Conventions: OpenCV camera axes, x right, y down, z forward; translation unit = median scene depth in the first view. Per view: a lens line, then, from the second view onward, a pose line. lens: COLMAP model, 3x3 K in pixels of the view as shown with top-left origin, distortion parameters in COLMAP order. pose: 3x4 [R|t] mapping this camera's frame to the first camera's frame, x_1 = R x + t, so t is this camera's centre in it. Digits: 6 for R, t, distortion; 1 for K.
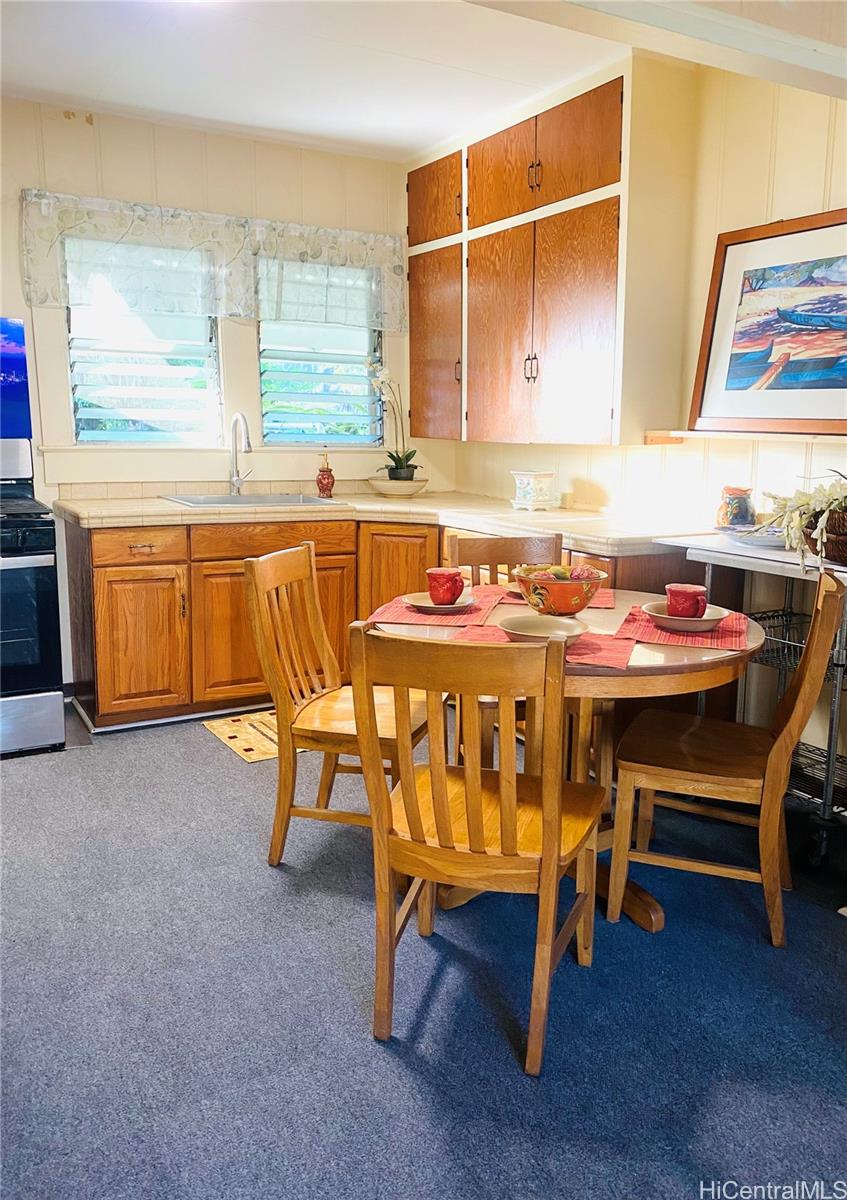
lens RADIAL K [[985.6, 0, 423.9], [0, 985.6, 599.2], [0, 0, 1]] dist [-0.039542, 0.009306]
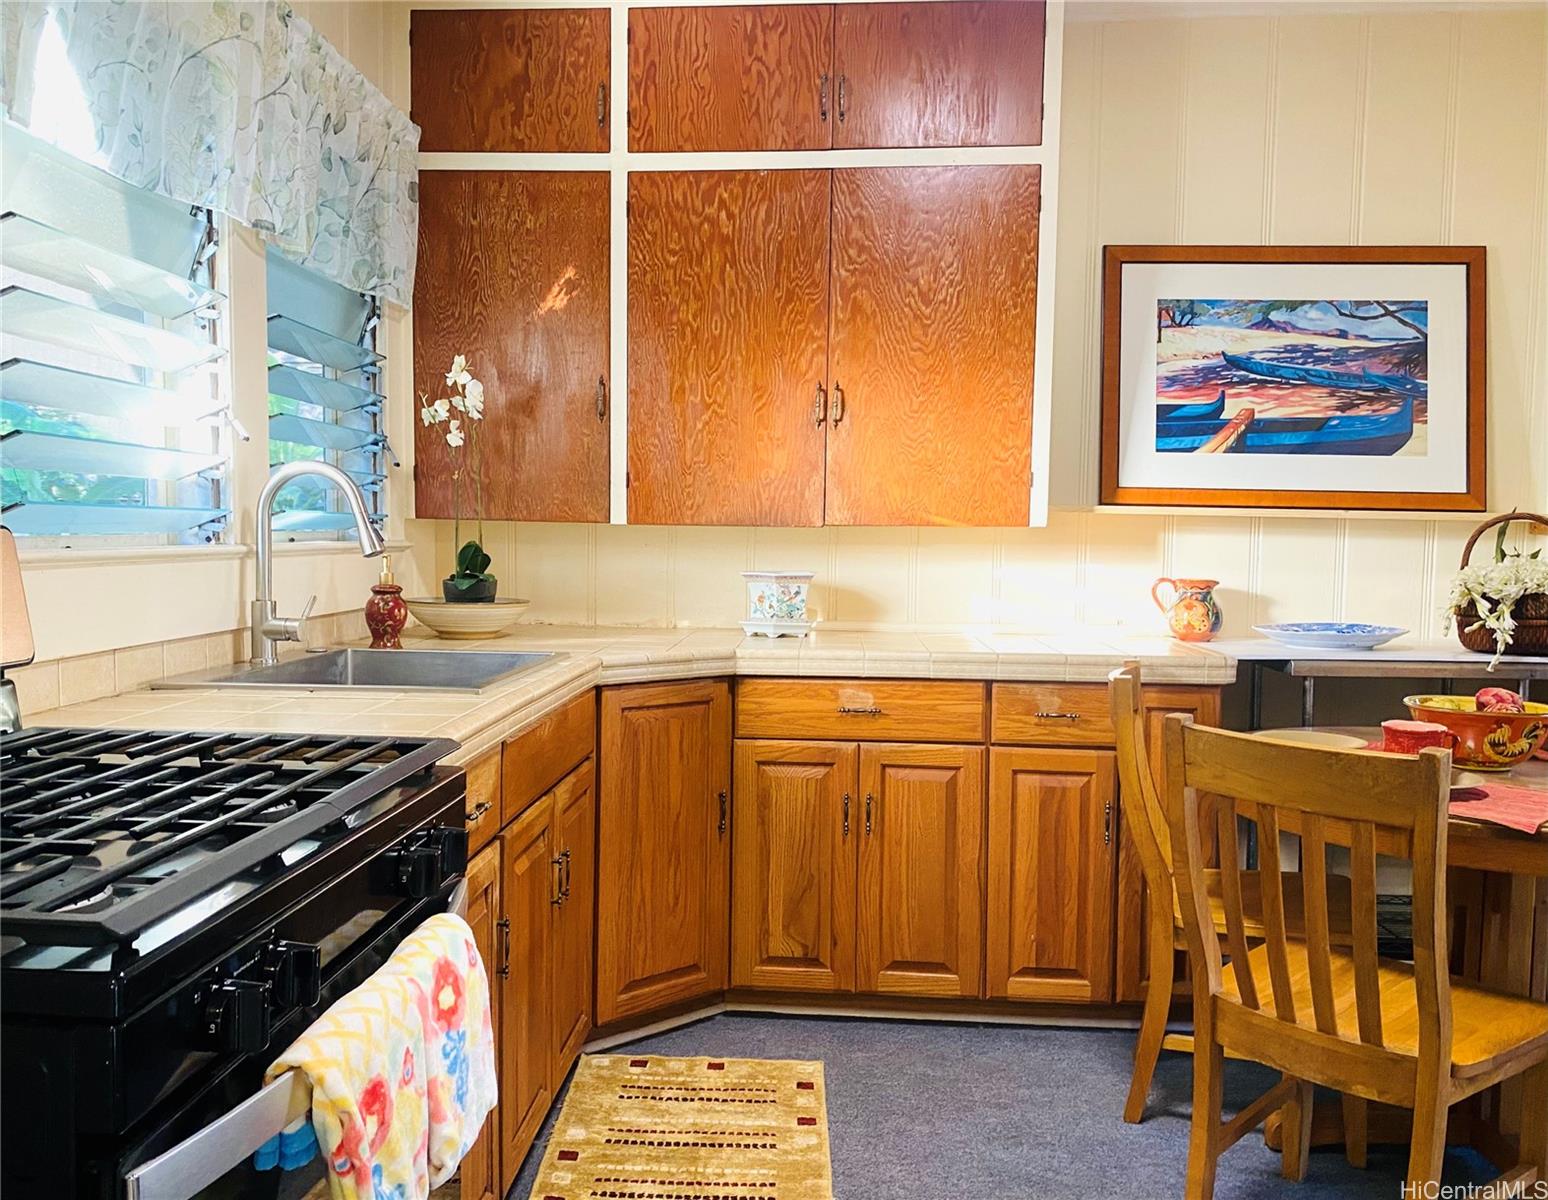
lens RADIAL K [[1325.2, 0, 772.2], [0, 1325.2, 597.8], [0, 0, 1]] dist [-0.002255, -0.007073]
pose [[0.542540, -0.056465, 0.838130, -0.748136], [0.143319, 0.989332, -0.026122, -0.122811], [-0.827714, 0.134292, 0.544844, 0.735898]]
